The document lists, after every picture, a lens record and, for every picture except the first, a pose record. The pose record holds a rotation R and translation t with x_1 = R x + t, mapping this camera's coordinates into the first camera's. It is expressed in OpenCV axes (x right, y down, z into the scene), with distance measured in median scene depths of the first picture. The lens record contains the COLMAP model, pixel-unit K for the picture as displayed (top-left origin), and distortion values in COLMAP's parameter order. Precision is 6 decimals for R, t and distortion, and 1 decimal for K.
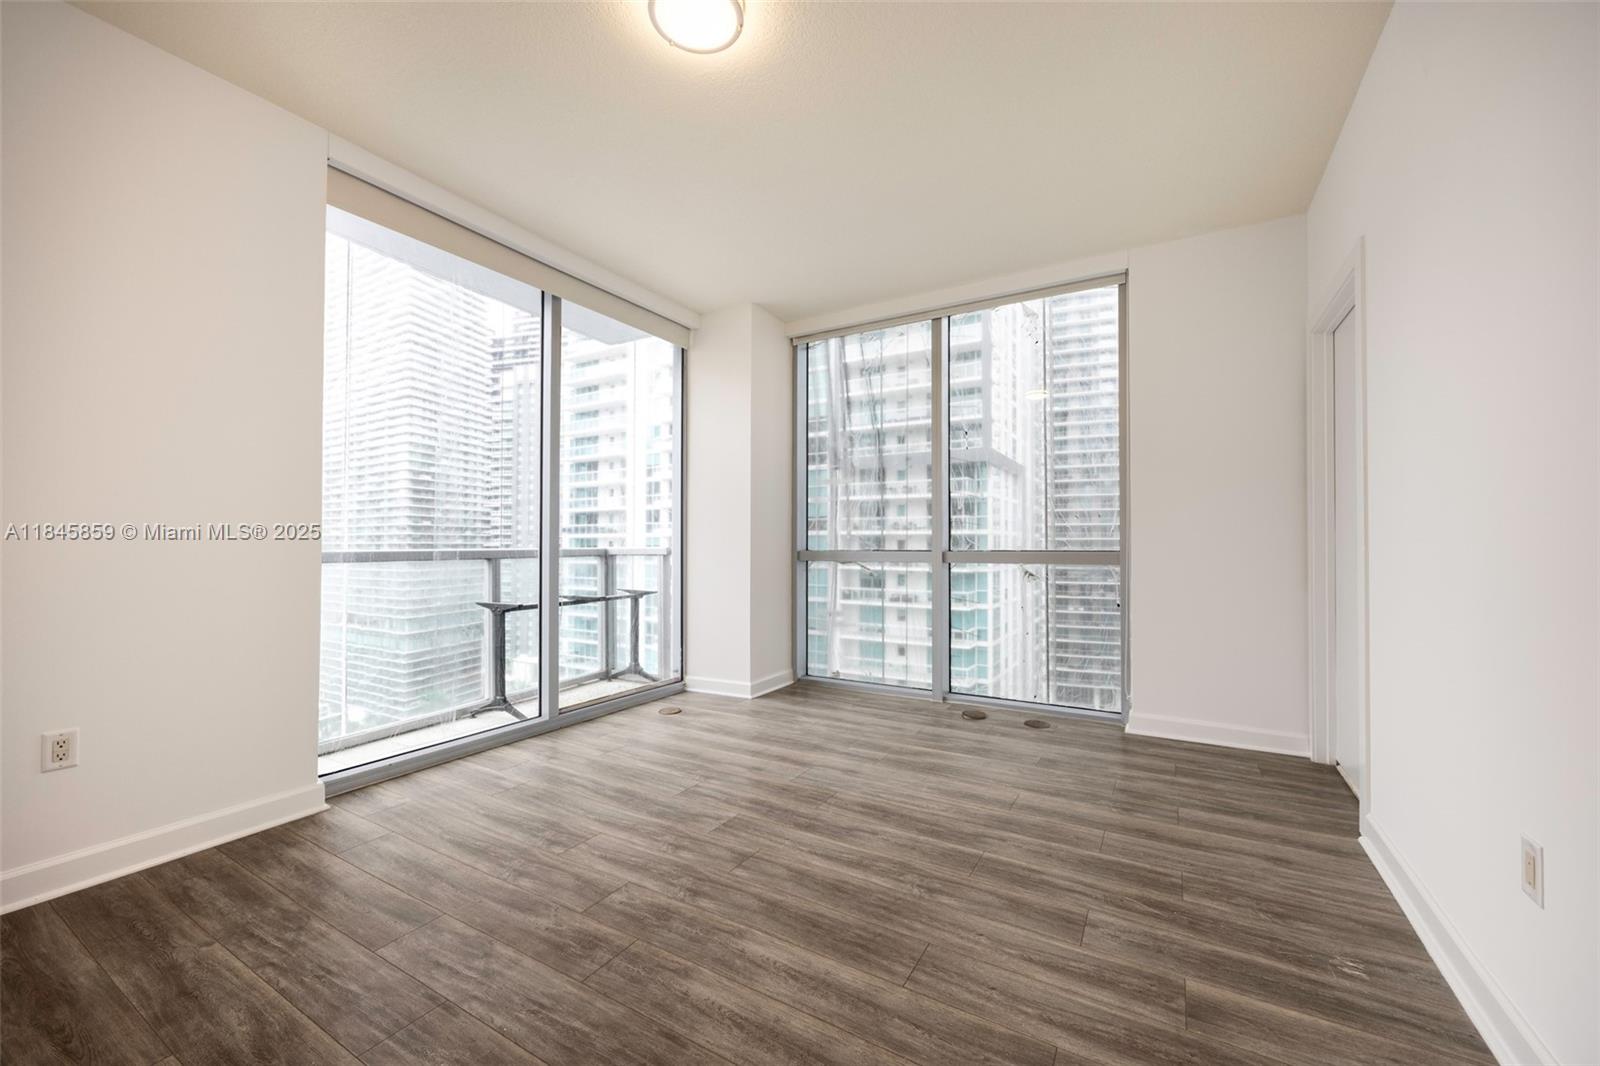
lens RADIAL K [[625.8, 0, 804.9], [0, 625.8, 536.1], [0, 0, 1]] dist [0.001094, 0.000182]
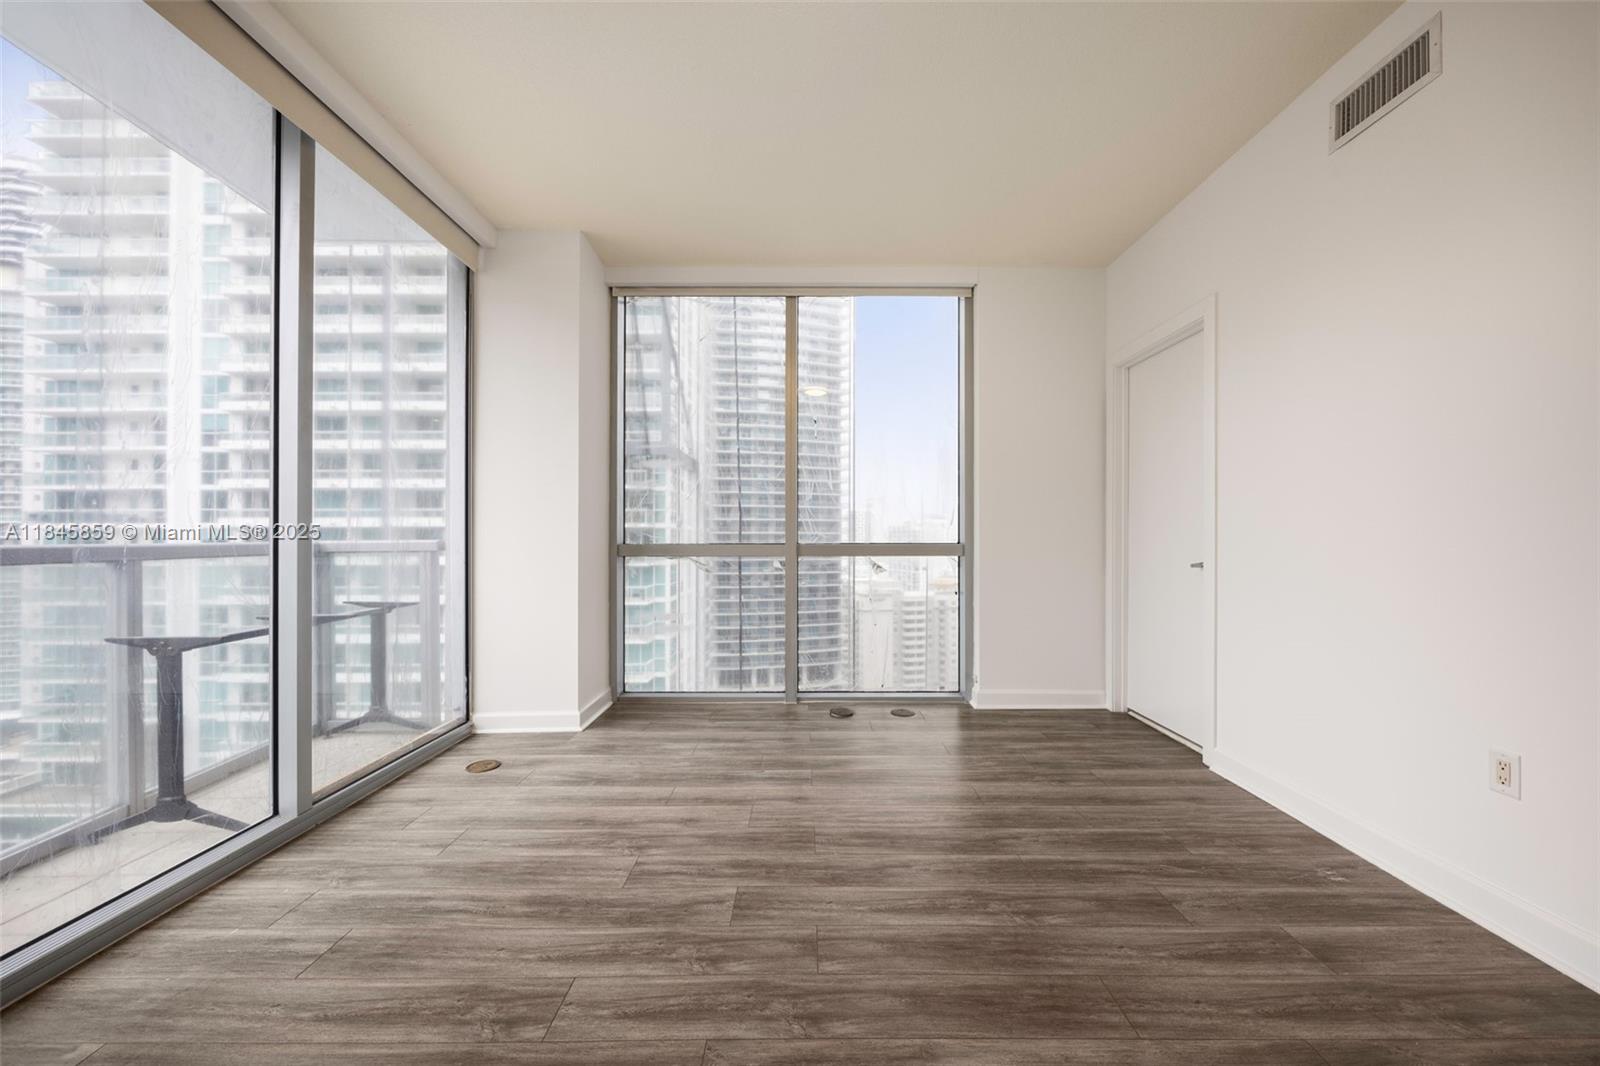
lens RADIAL K [[625.8, 0, 802.3], [0, 625.8, 536.3], [0, 0, 1]] dist [0.001094, 0.000182]
pose [[0.860179, 0.000738, 0.509991, -0.318989], [-0.005863, 0.999947, 0.008441, 0.005266], [-0.509958, -0.010251, 0.860138, 0.226362]]
